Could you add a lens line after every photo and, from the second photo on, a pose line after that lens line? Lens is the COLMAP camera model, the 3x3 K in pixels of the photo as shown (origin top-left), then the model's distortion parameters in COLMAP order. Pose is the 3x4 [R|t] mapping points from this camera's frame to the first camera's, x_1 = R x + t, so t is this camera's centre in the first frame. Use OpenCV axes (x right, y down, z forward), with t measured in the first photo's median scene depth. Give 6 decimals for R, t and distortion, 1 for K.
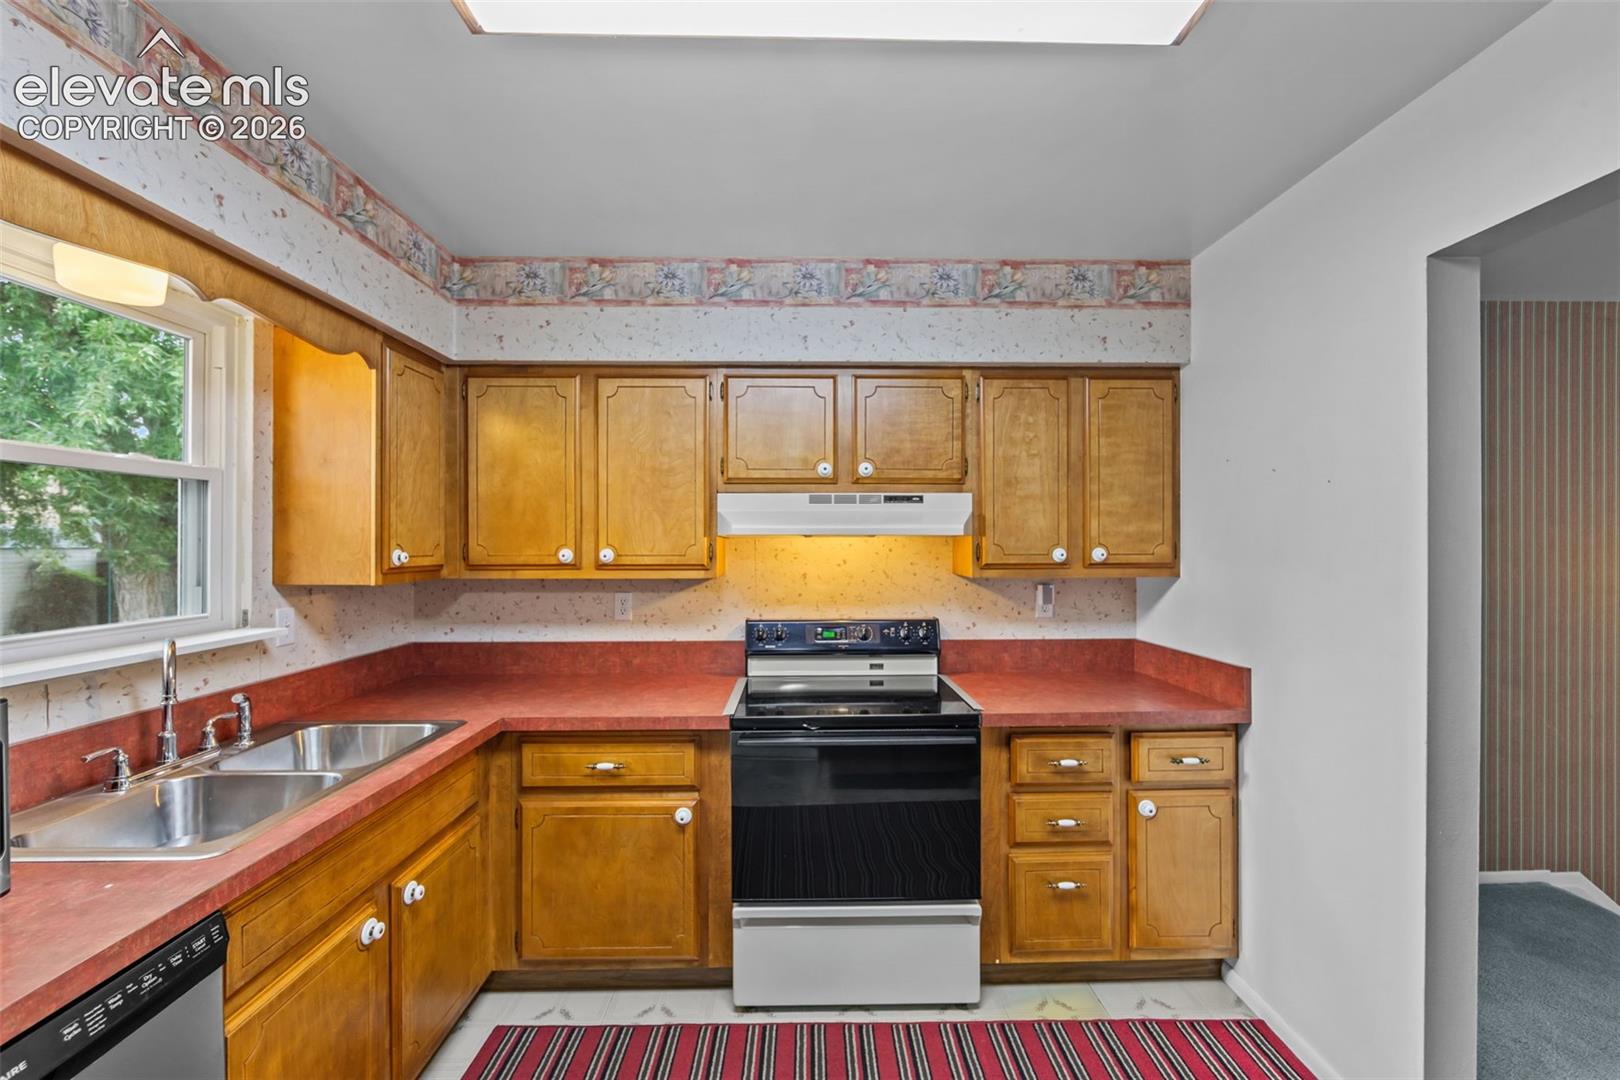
lens RADIAL K [[644.0, 0, 816.7], [0, 644.0, 542.7], [0, 0, 1]] dist [-0.001568, -0.000328]
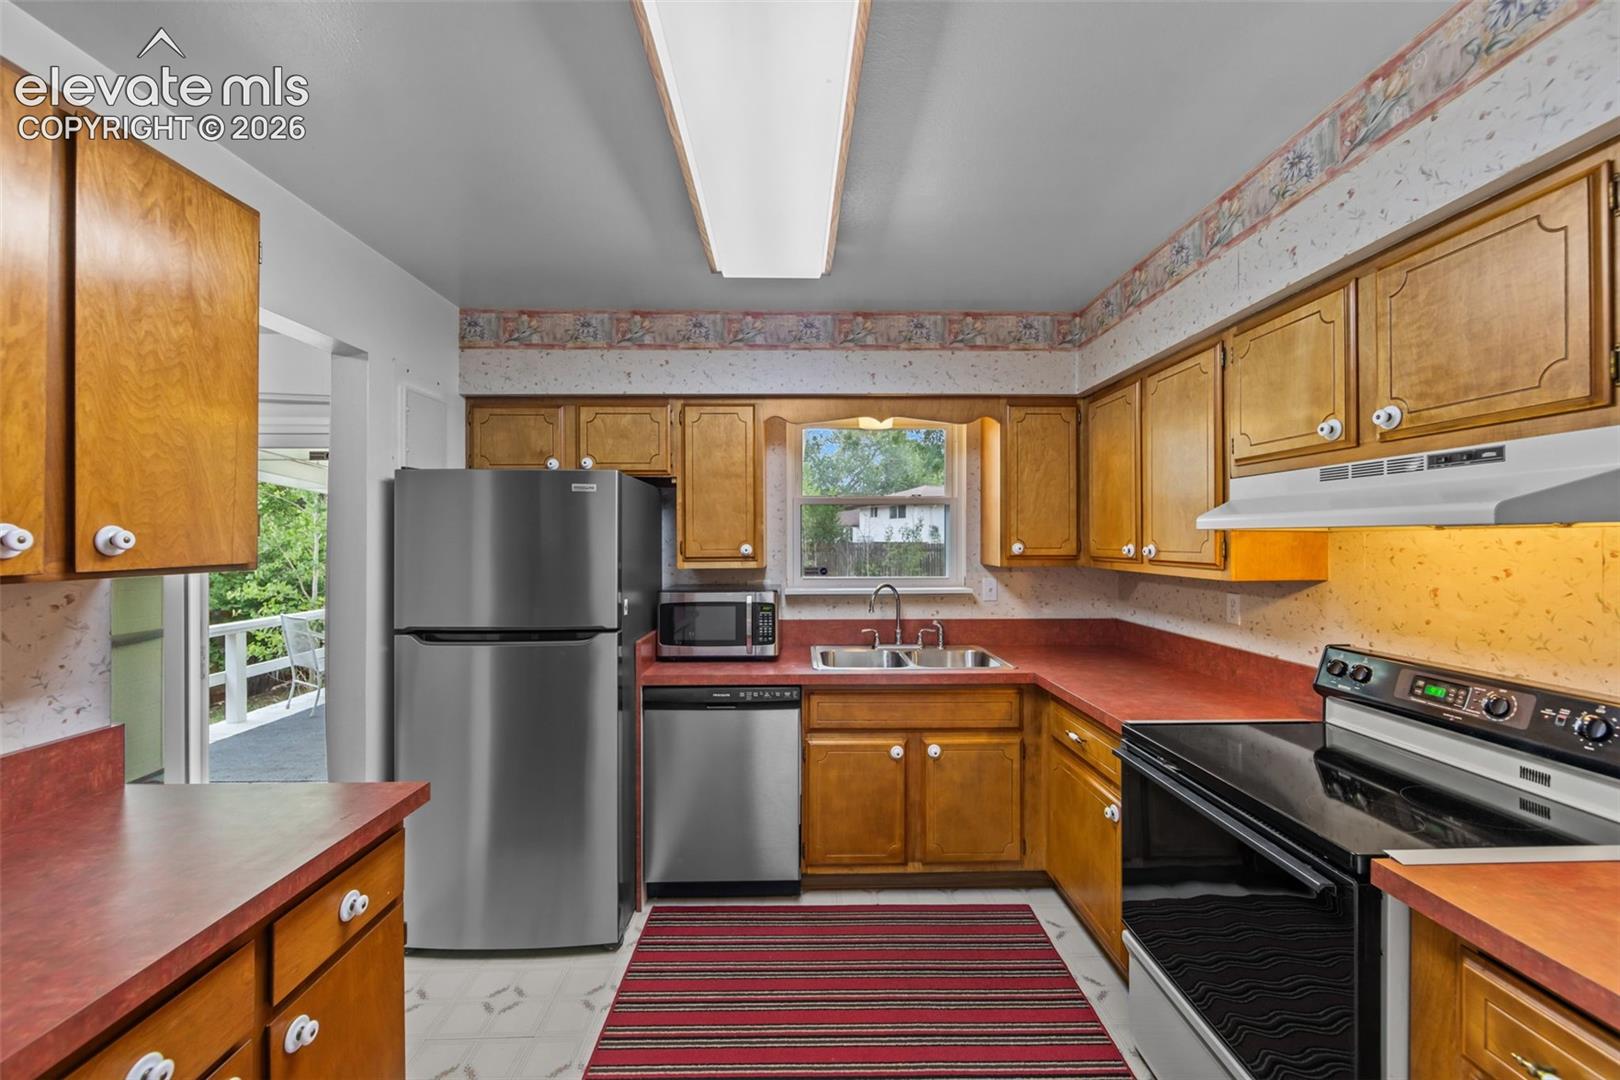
lens RADIAL K [[644.0, 0, 810.4], [0, 644.0, 536.3], [0, 0, 1]] dist [-0.001568, -0.000328]
pose [[-0.004728, -0.001637, -0.999987, 0.680182], [0.001271, 0.999998, -0.001643, -0.002013], [0.999988, -0.001279, -0.004726, 0.461097]]
